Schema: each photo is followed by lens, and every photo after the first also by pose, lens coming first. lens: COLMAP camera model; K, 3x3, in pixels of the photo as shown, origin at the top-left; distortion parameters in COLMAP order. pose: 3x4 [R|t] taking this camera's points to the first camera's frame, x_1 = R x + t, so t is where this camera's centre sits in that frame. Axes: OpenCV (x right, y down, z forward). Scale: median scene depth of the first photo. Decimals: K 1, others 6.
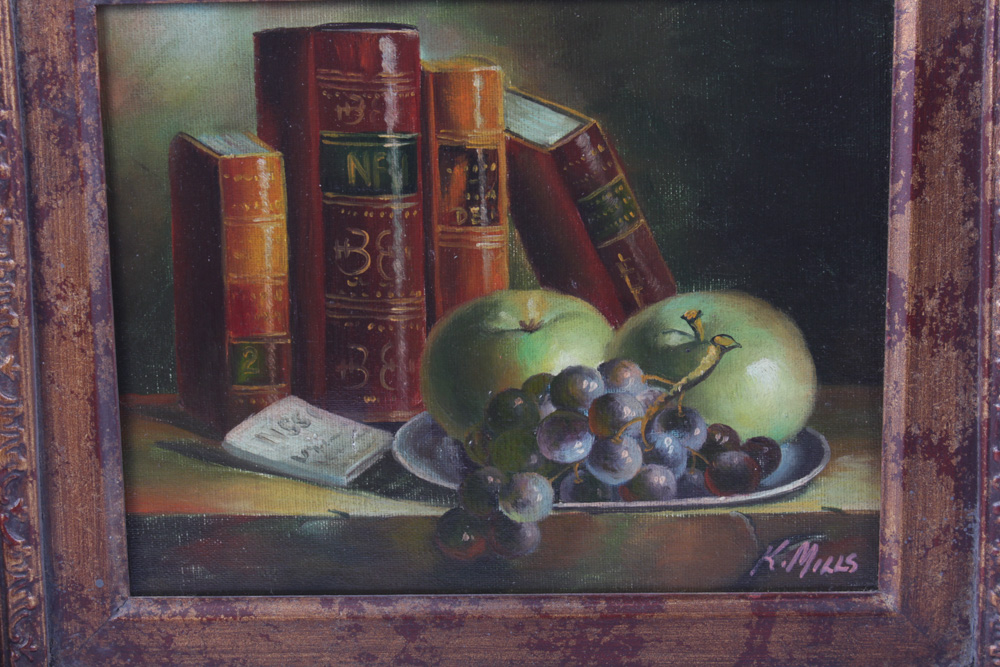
lens RADIAL K [[2346.2, 0, 500.0], [0, 2346.2, 333.5], [0, 0, 1]] dist [0.013337, 0.093457]
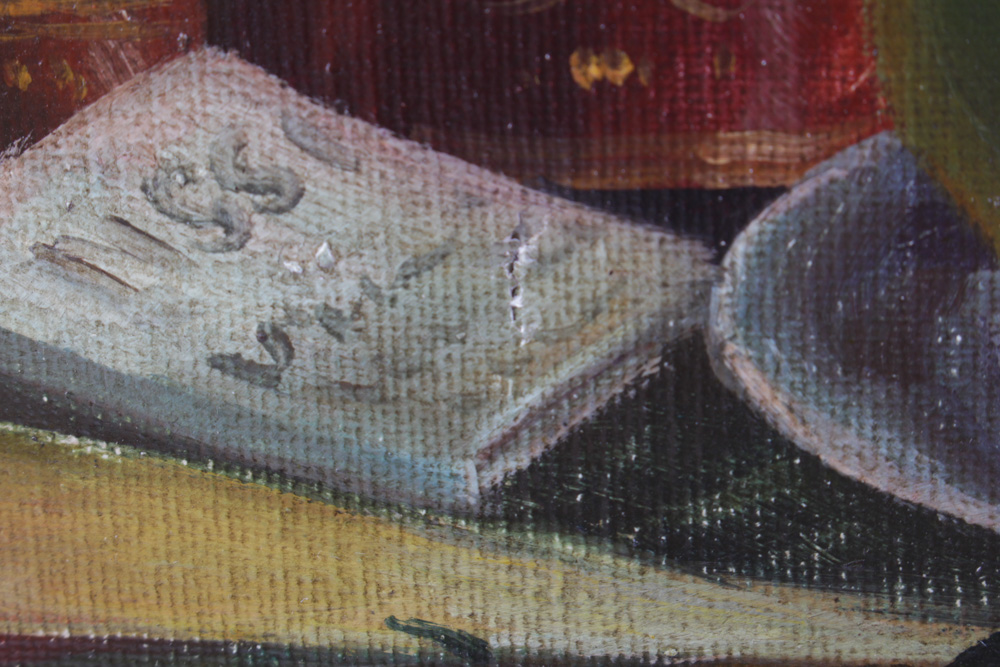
lens RADIAL K [[2346.2, 0, 500.0], [0, 2346.2, 333.5], [0, 0, 1]] dist [0.013337, 0.093457]
pose [[0.995950, 0.018084, -0.088077, -0.046022], [-0.017463, 0.999817, 0.007813, 0.048556], [0.088202, -0.006244, 0.996083, 0.801471]]
